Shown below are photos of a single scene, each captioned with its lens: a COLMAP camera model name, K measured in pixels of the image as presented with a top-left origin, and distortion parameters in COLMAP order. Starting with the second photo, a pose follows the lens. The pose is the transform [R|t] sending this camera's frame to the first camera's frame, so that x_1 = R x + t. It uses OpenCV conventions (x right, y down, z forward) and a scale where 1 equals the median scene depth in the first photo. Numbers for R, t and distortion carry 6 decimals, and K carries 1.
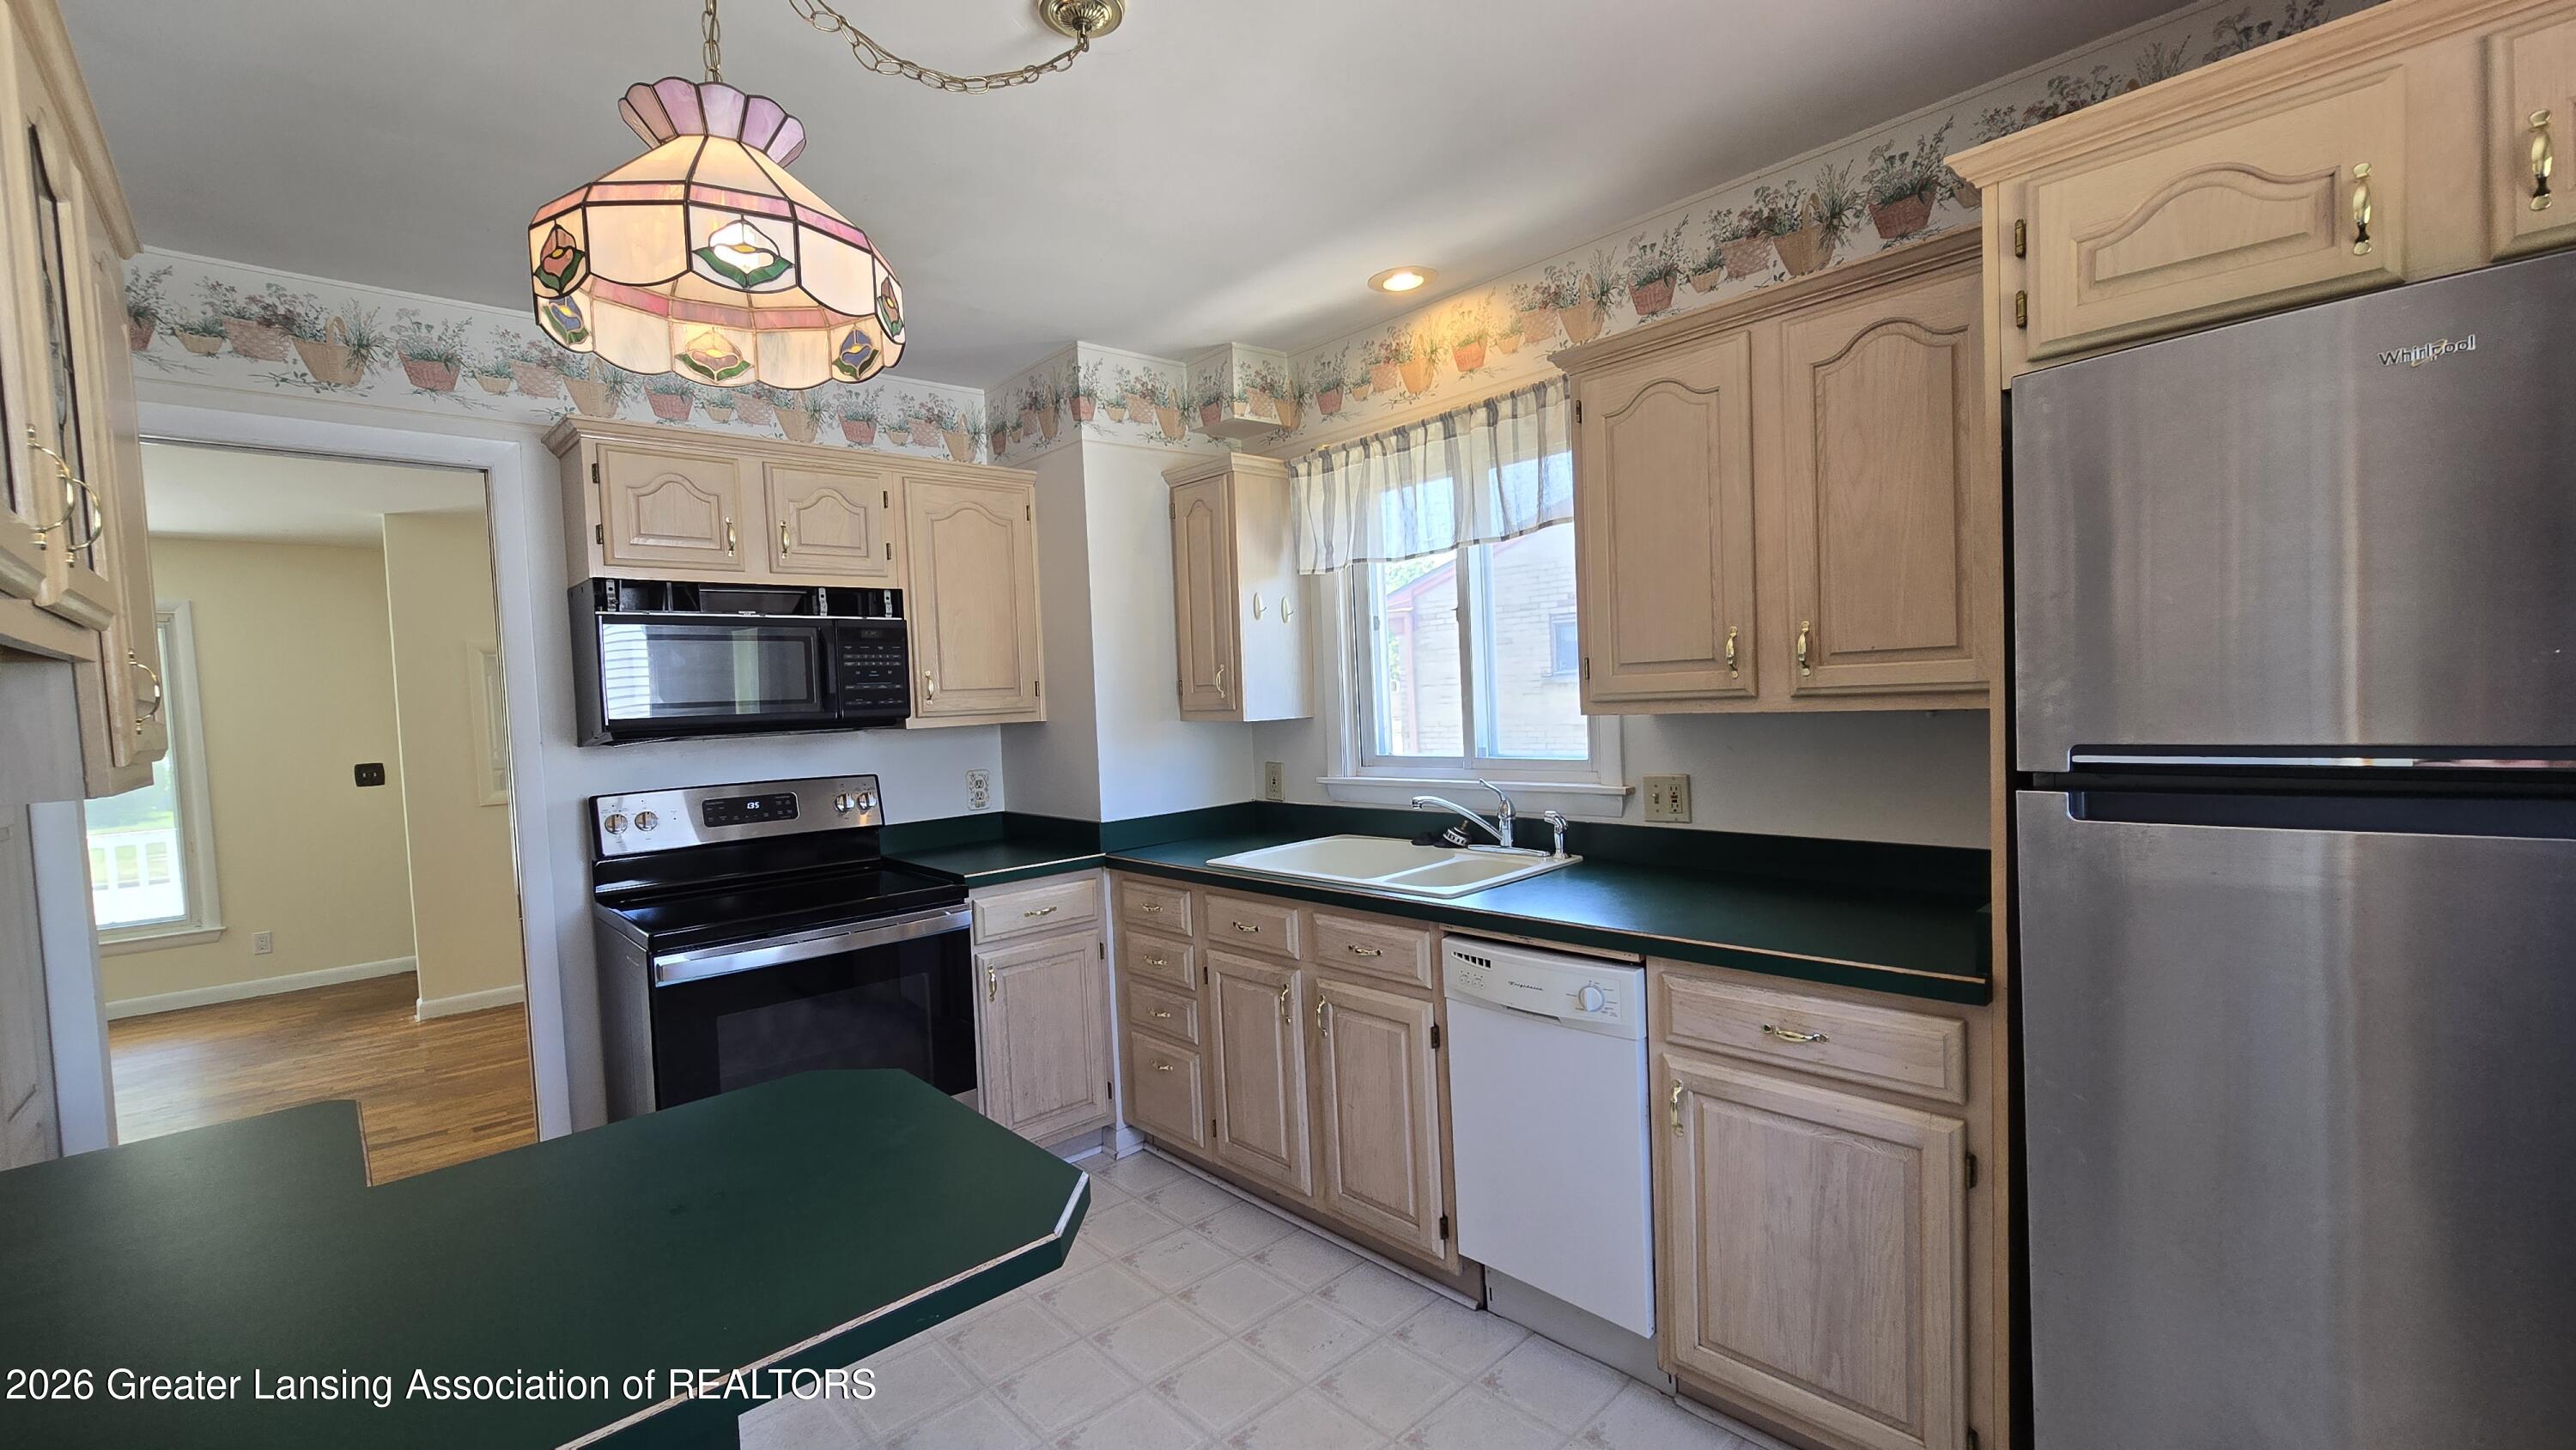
lens RADIAL K [[1048.9, 0, 1269.4], [0, 1048.9, 734.8], [0, 0, 1]] dist [-0.003403, -0.000192]
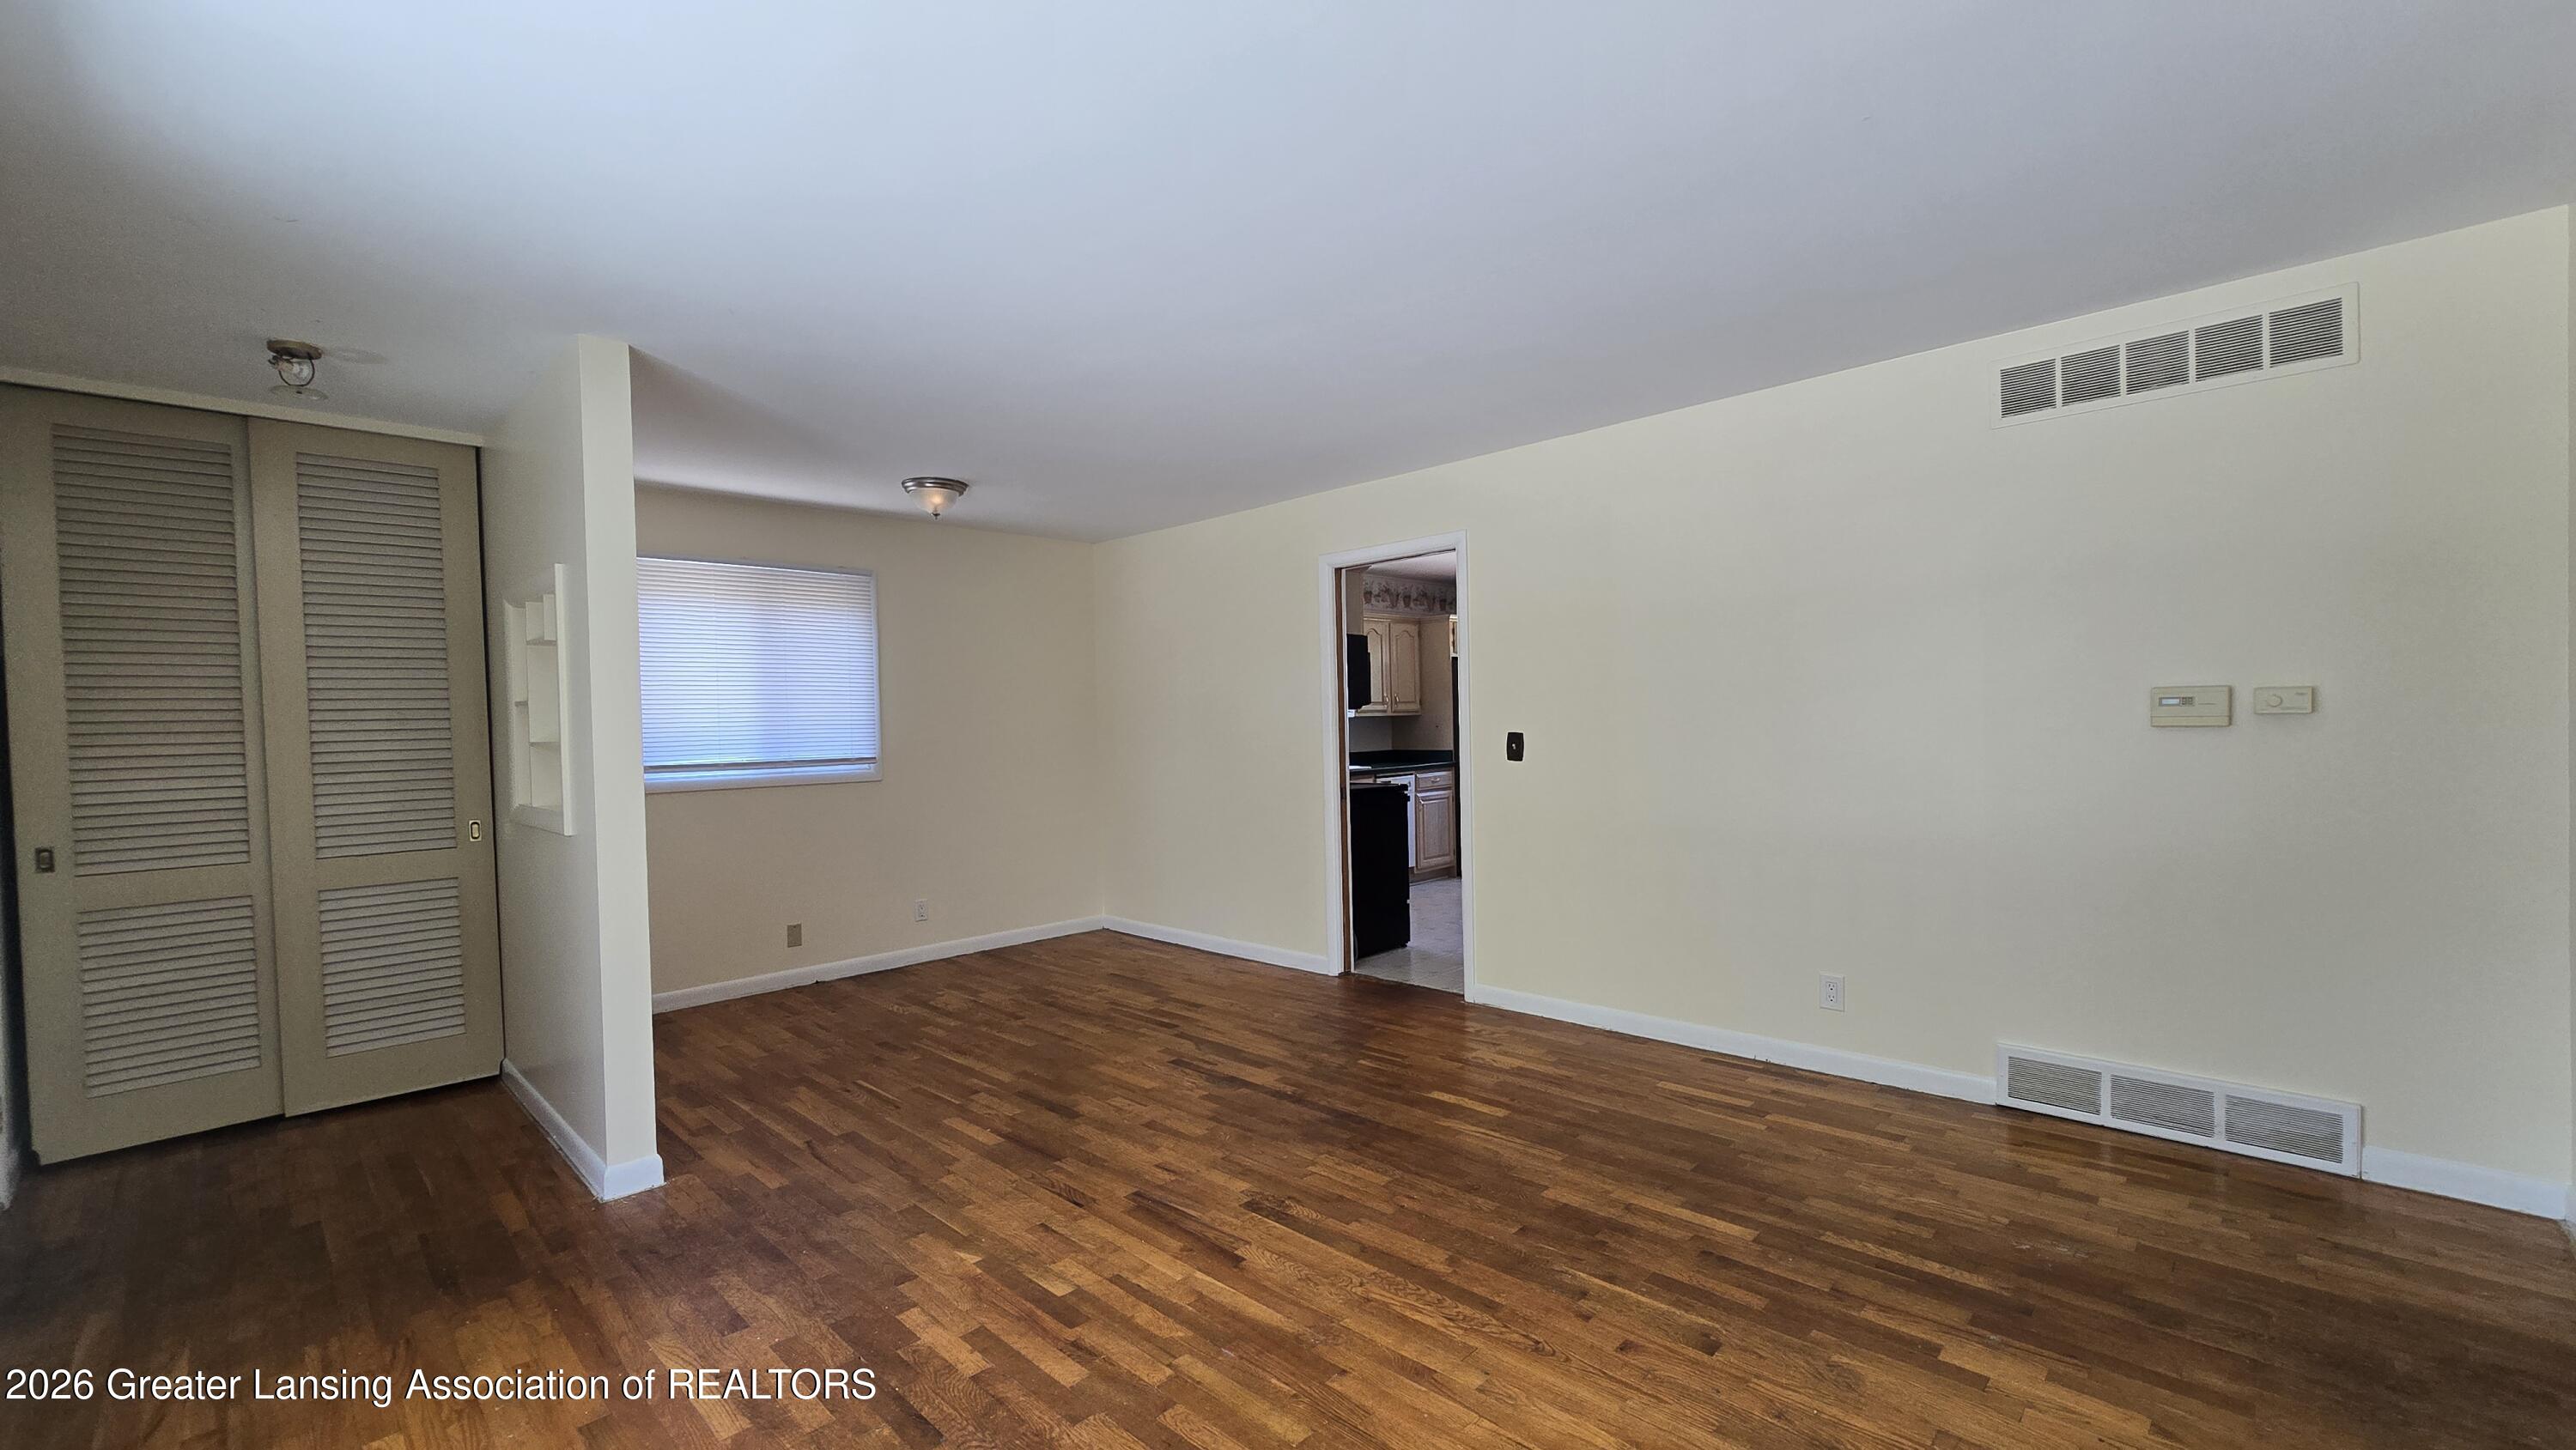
lens RADIAL K [[1048.9, 0, 1270.8], [0, 1048.9, 741.0], [0, 0, 1]] dist [-0.003403, -0.000192]
pose [[-0.041159, 0.022917, 0.998890, -2.377702], [0.063763, 0.997759, -0.020263, 0.086622], [-0.997116, 0.062858, -0.042528, 1.091565]]
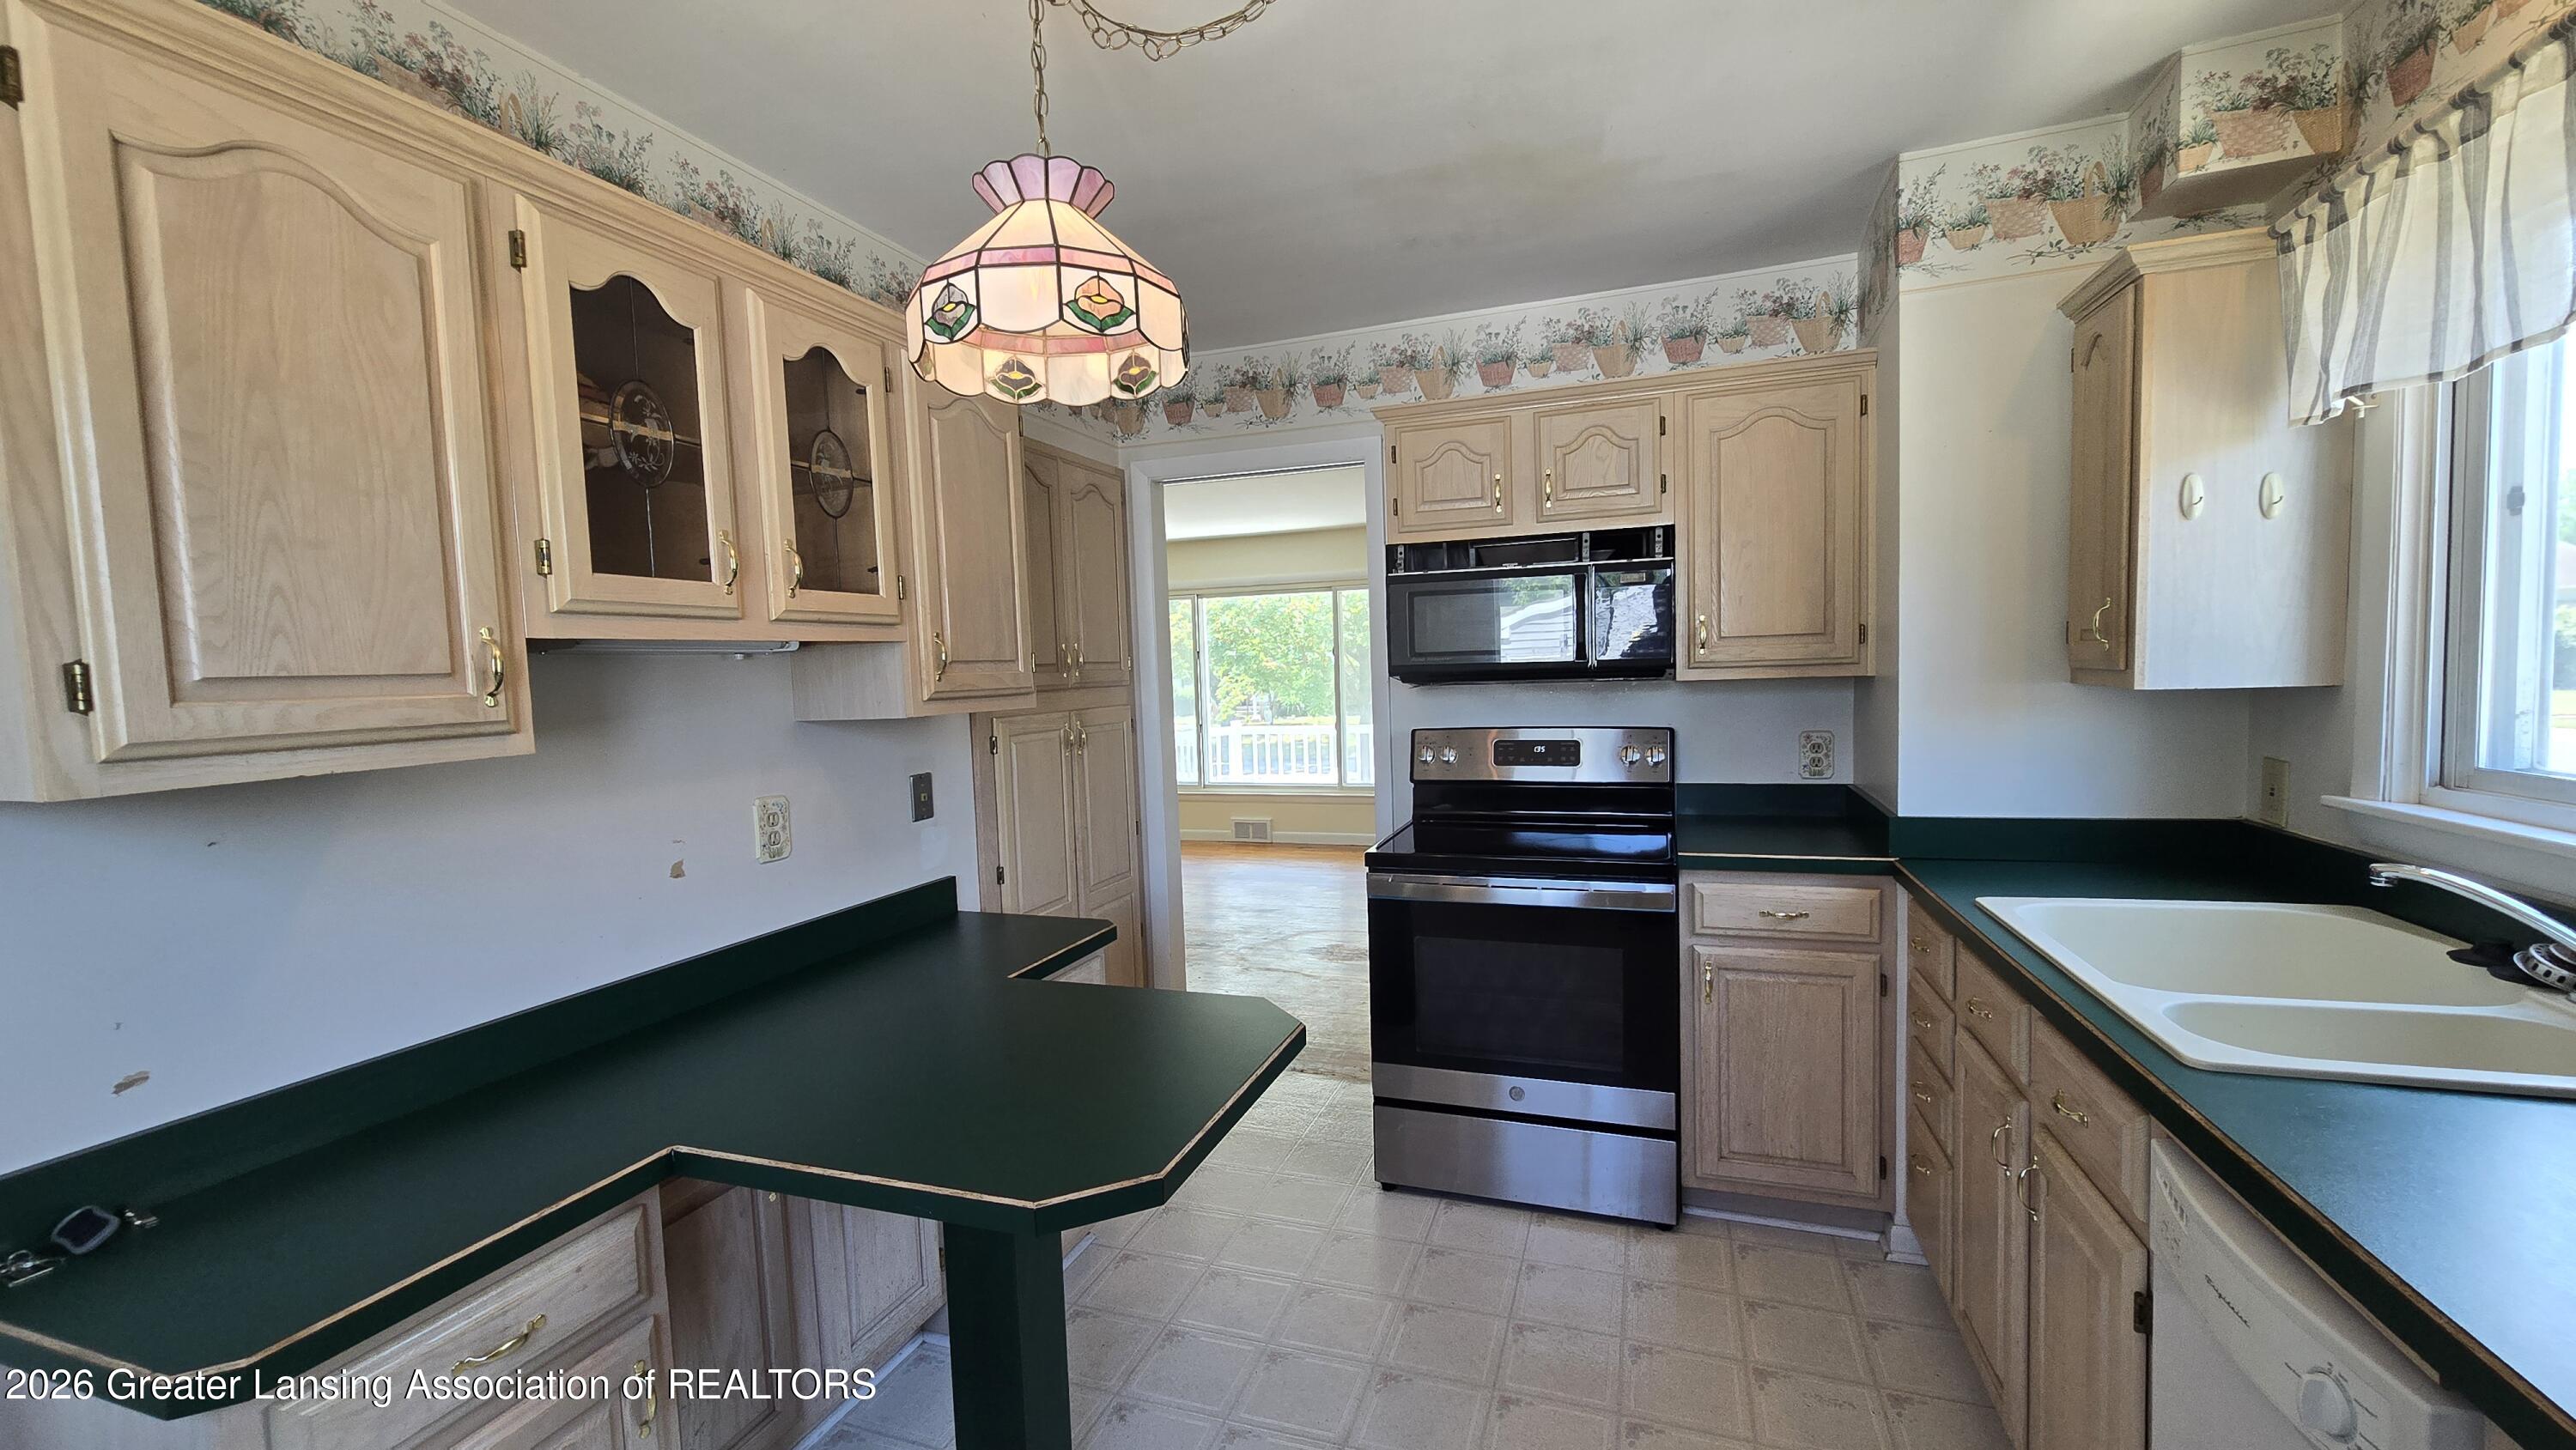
lens RADIAL K [[1048.9, 0, 1281.4], [0, 1048.9, 737.0], [0, 0, 1]] dist [-0.003403, -0.000192]
pose [[0.469465, 0.085079, -0.878842, 0.294854], [-0.021679, 0.996157, 0.084856, -0.026936], [0.882685, -0.020785, 0.469506, 0.280902]]
